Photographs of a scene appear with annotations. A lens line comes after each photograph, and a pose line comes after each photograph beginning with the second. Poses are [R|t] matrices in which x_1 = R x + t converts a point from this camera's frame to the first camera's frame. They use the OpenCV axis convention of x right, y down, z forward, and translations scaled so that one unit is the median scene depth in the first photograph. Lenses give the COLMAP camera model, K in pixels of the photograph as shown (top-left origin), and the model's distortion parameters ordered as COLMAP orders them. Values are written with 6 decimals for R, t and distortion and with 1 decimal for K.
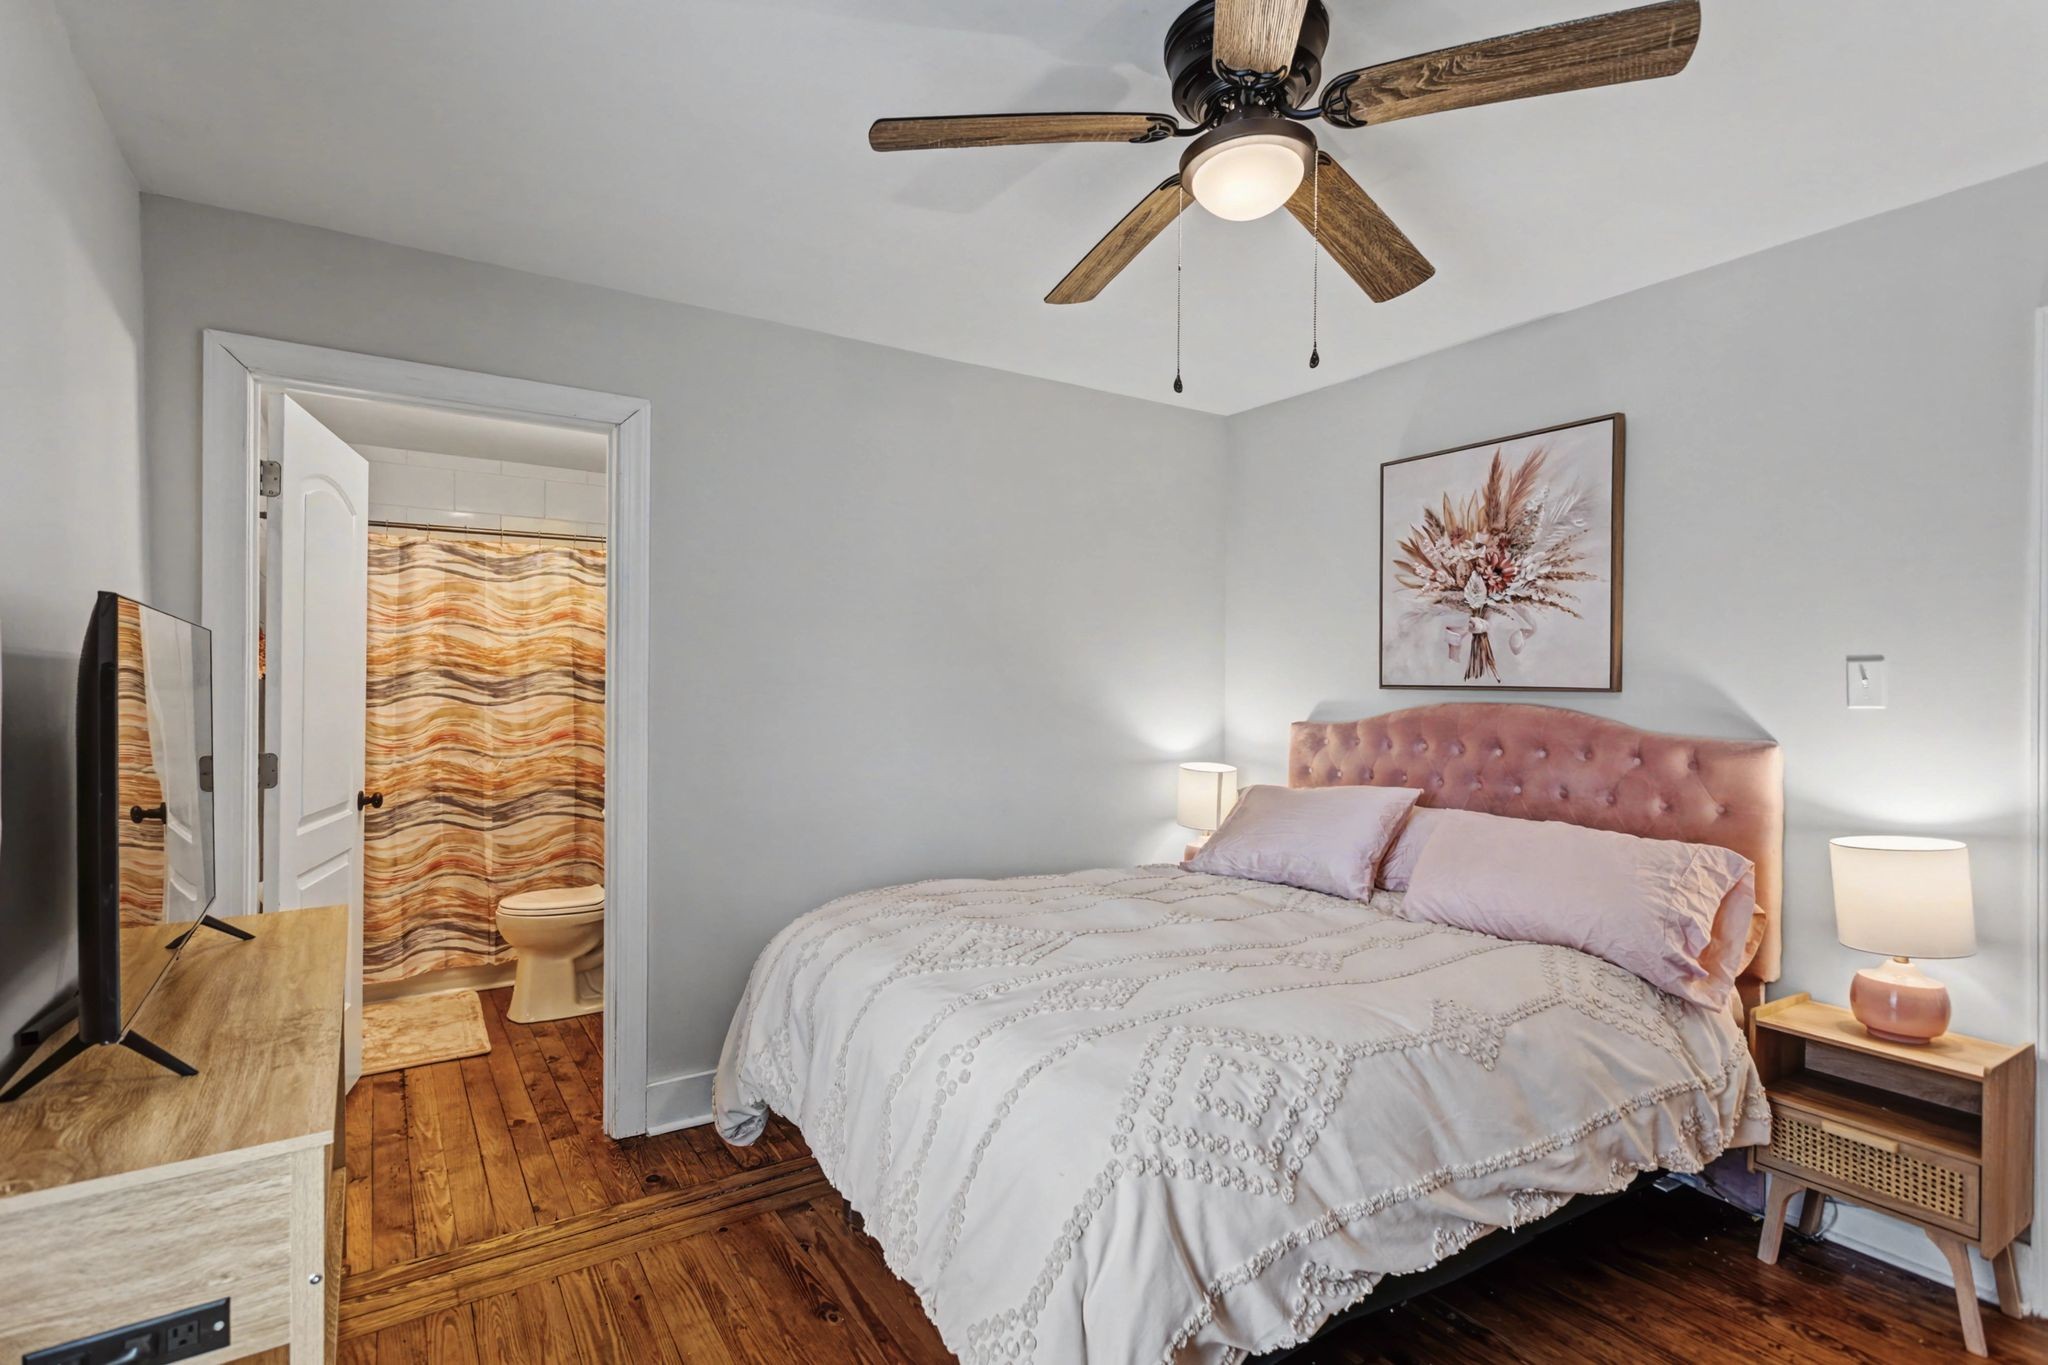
lens RADIAL K [[981.3, 0, 1029.7], [0, 981.3, 690.6], [0, 0, 1]] dist [0.002730, 0.001490]
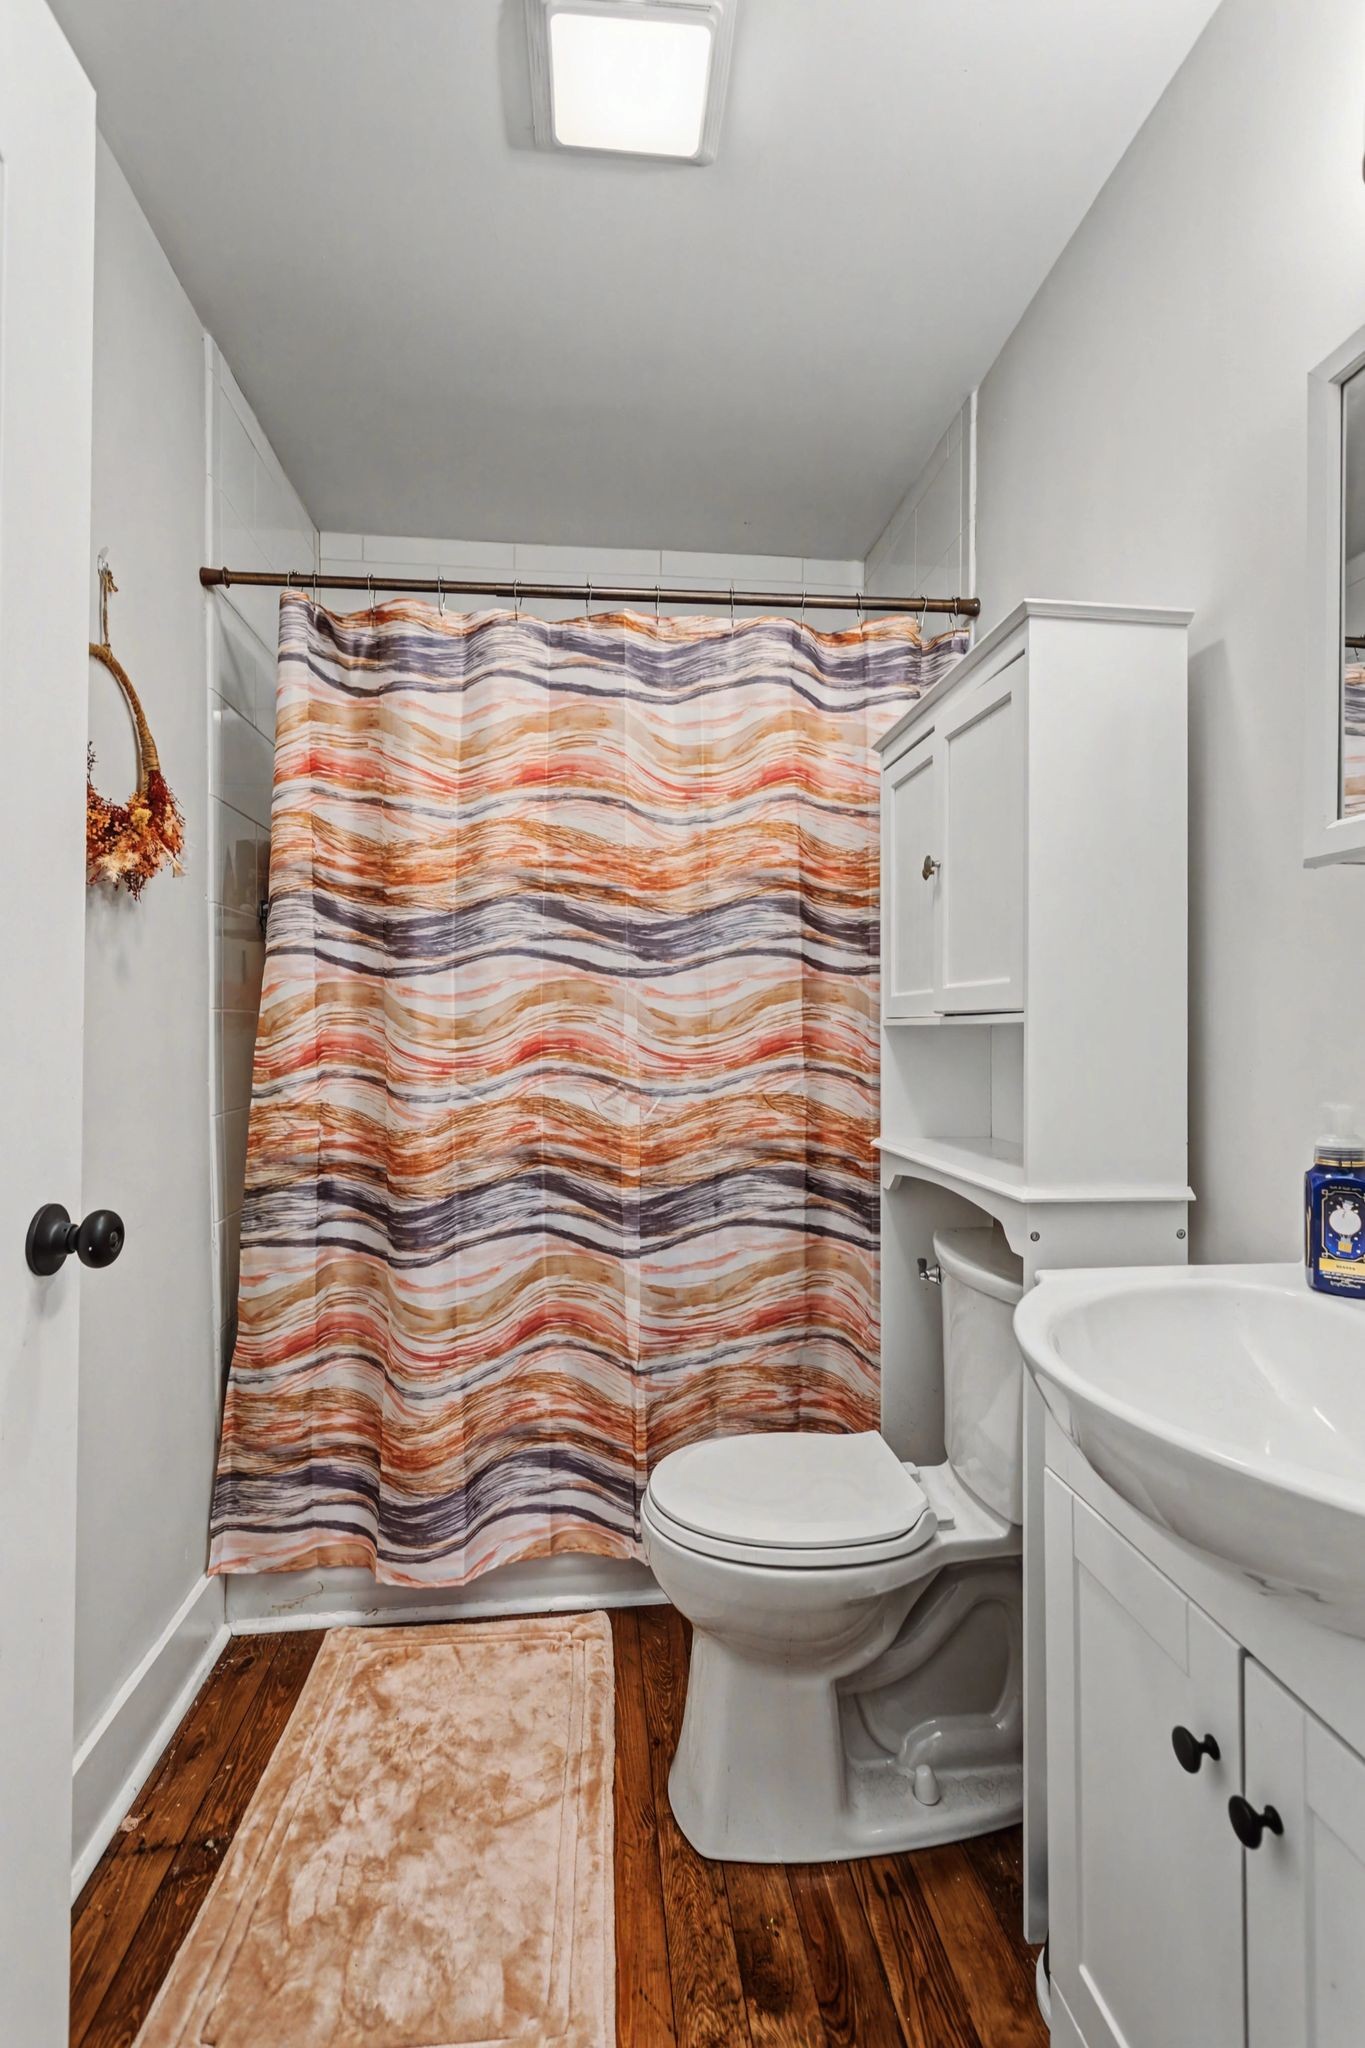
lens RADIAL K [[974.2, 0, 680.8], [0, 974.2, 1018.4], [0, 0, 1]] dist [0.001404, 0.001969]
pose [[0.886790, -0.007360, -0.462113, -0.325581], [0.002236, 0.999930, -0.011634, 0.039446], [0.462167, 0.009284, 0.886745, 0.615465]]
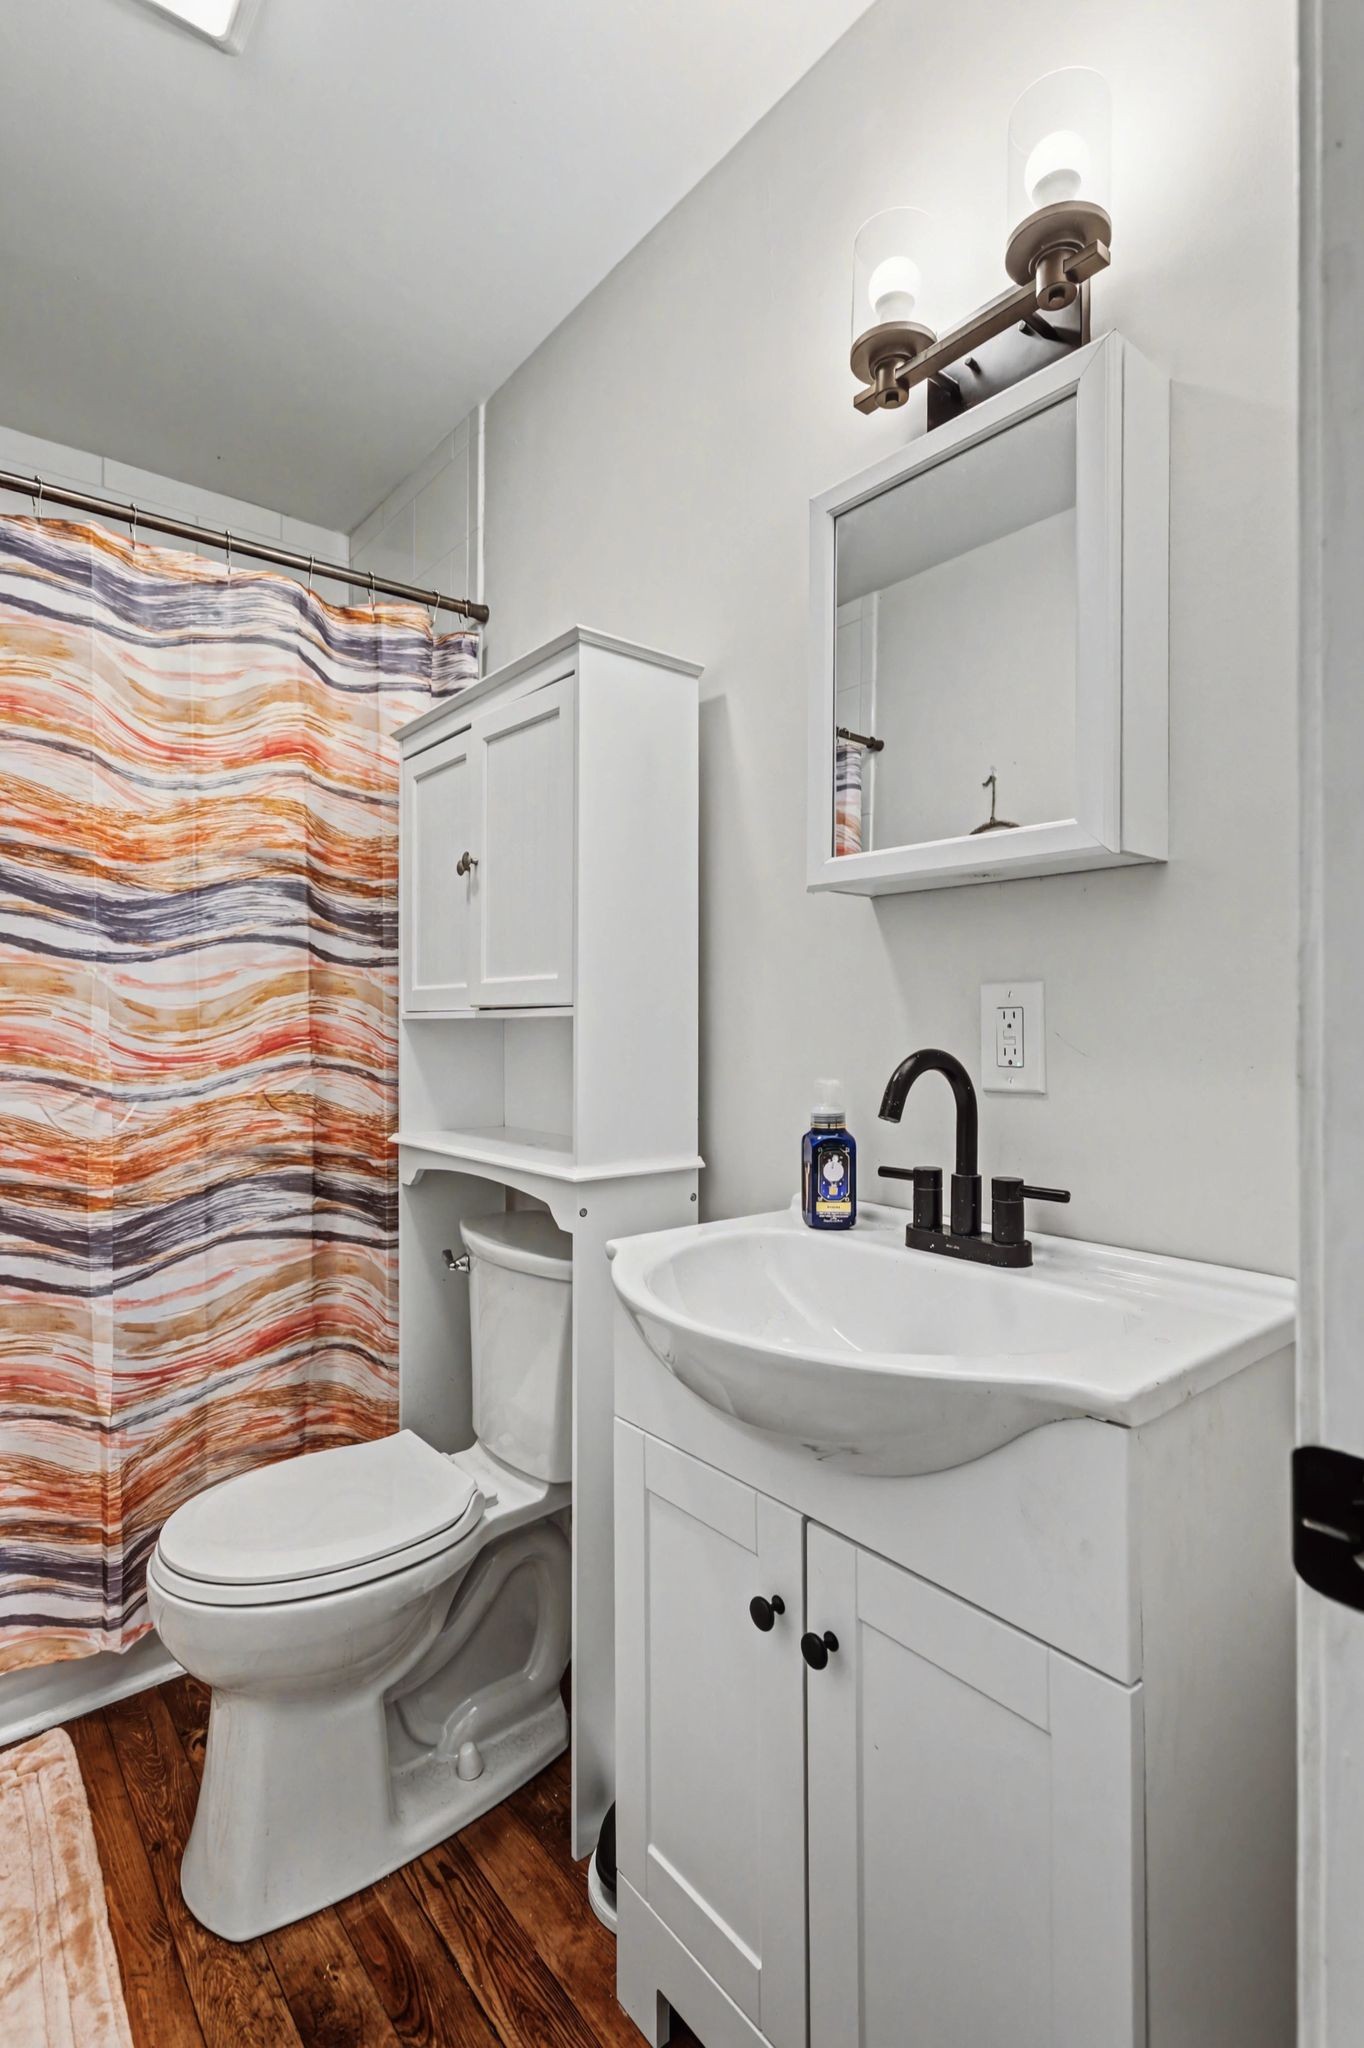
lens RADIAL K [[981.3, 0, 685.3], [0, 981.3, 1017.7], [0, 0, 1]] dist [0.002730, 0.001490]
pose [[0.995338, -0.004555, 0.096336, -0.363505], [0.005063, 0.999975, -0.005022, 0.039846], [-0.096311, 0.005487, 0.995336, 0.601798]]
